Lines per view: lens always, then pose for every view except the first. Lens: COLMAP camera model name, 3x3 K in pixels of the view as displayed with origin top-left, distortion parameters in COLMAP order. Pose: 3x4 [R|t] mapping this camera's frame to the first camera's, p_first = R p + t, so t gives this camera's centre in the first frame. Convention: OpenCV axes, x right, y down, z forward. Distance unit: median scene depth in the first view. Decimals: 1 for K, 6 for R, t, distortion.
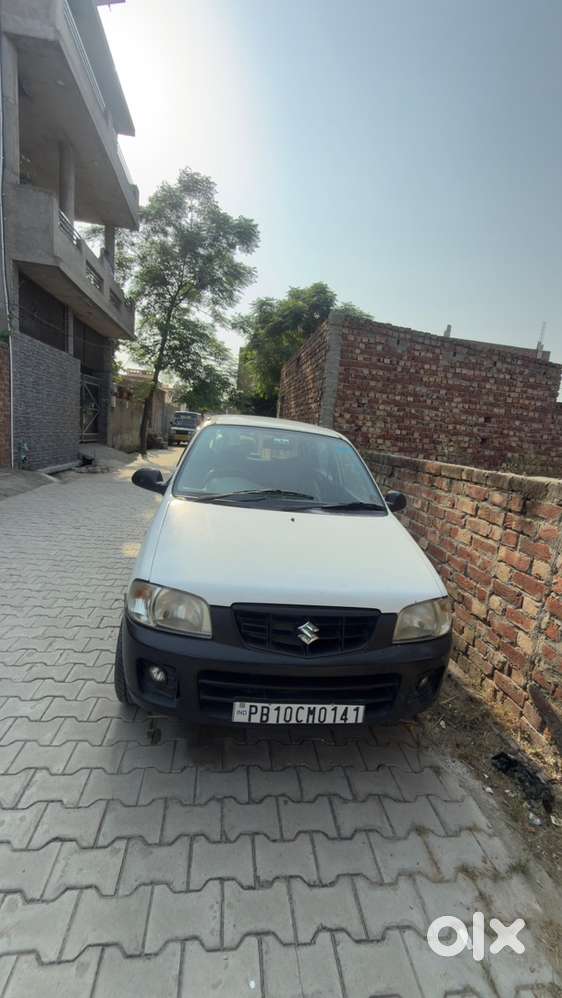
lens RADIAL K [[397.8, 0, 281.0], [0, 397.8, 499.0], [0, 0, 1]] dist [-0.000176, 0.000104]
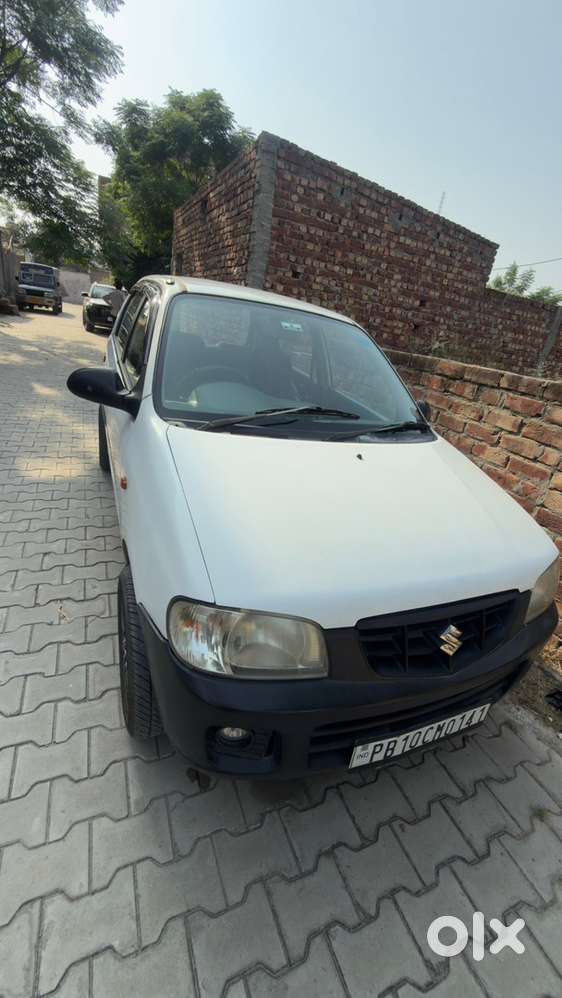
lens RADIAL K [[397.8, 0, 281.0], [0, 397.8, 499.0], [0, 0, 1]] dist [-0.000176, 0.000104]
pose [[0.959920, -0.068931, 0.271664, -0.087798], [-0.011442, 0.958839, 0.283720, -0.021488], [-0.280039, -0.275457, 0.919620, 0.114344]]
